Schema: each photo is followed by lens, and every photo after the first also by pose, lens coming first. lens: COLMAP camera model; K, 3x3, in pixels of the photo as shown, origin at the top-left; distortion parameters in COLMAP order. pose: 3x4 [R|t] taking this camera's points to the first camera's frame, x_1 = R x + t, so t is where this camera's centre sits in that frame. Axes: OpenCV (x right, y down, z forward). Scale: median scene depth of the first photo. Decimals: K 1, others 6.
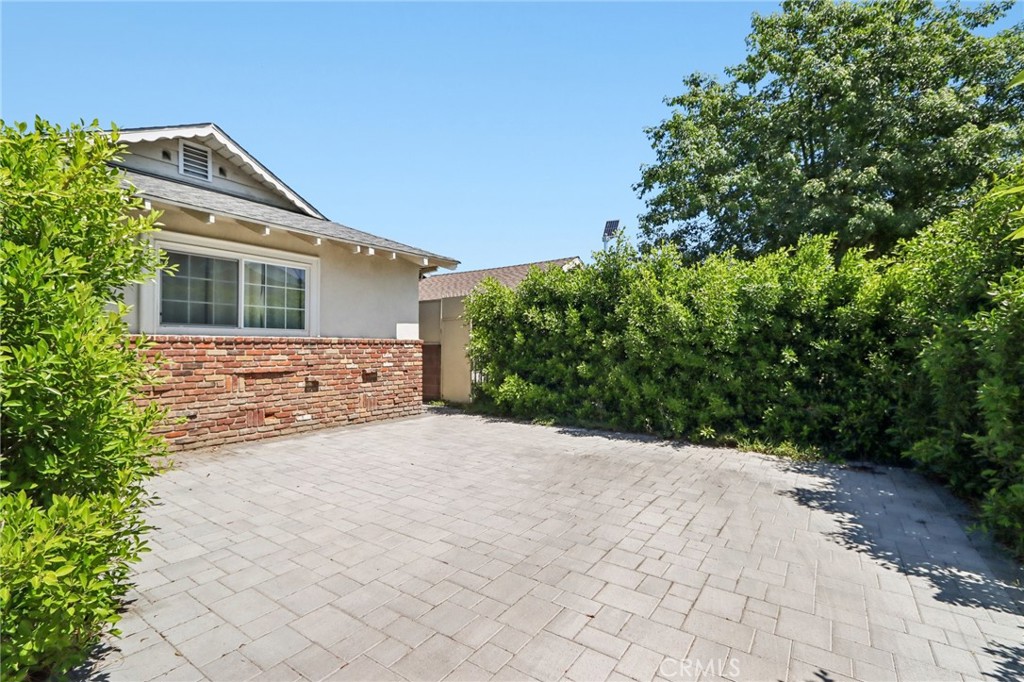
lens RADIAL K [[481.3, 0, 513.8], [0, 481.3, 343.9], [0, 0, 1]] dist [-0.016835, 0.003697]
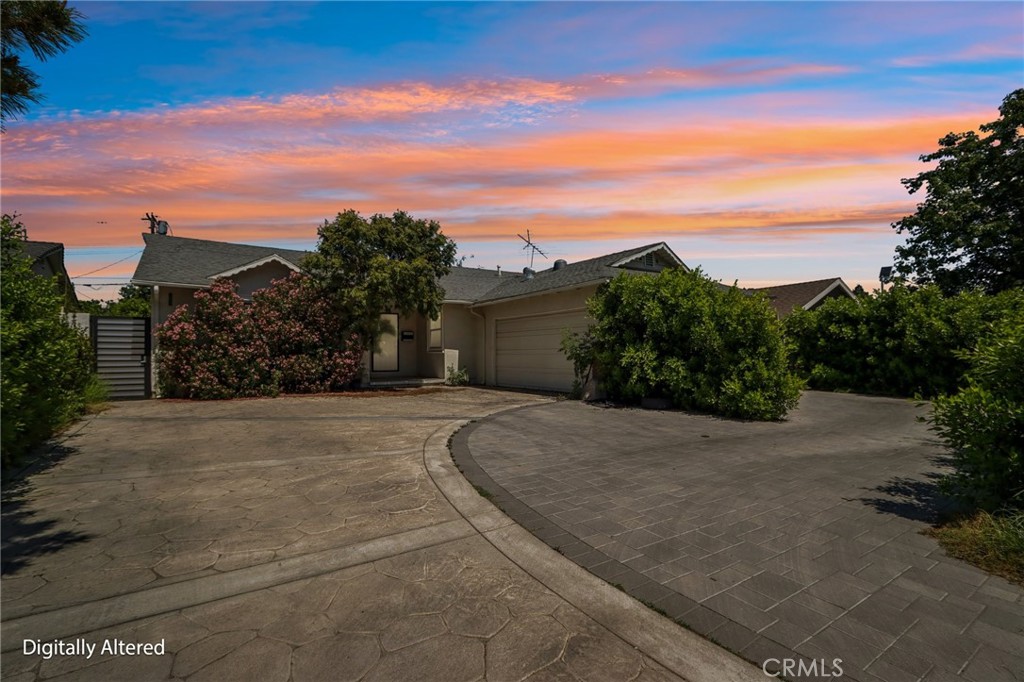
lens RADIAL K [[481.3, 0, 507.7], [0, 481.3, 340.5], [0, 0, 1]] dist [-0.016835, 0.003697]
pose [[0.922712, -0.009985, -0.385361, -0.389841], [0.005394, 0.999901, -0.012993, -0.001031], [0.385453, 0.009911, 0.922674, -1.056004]]
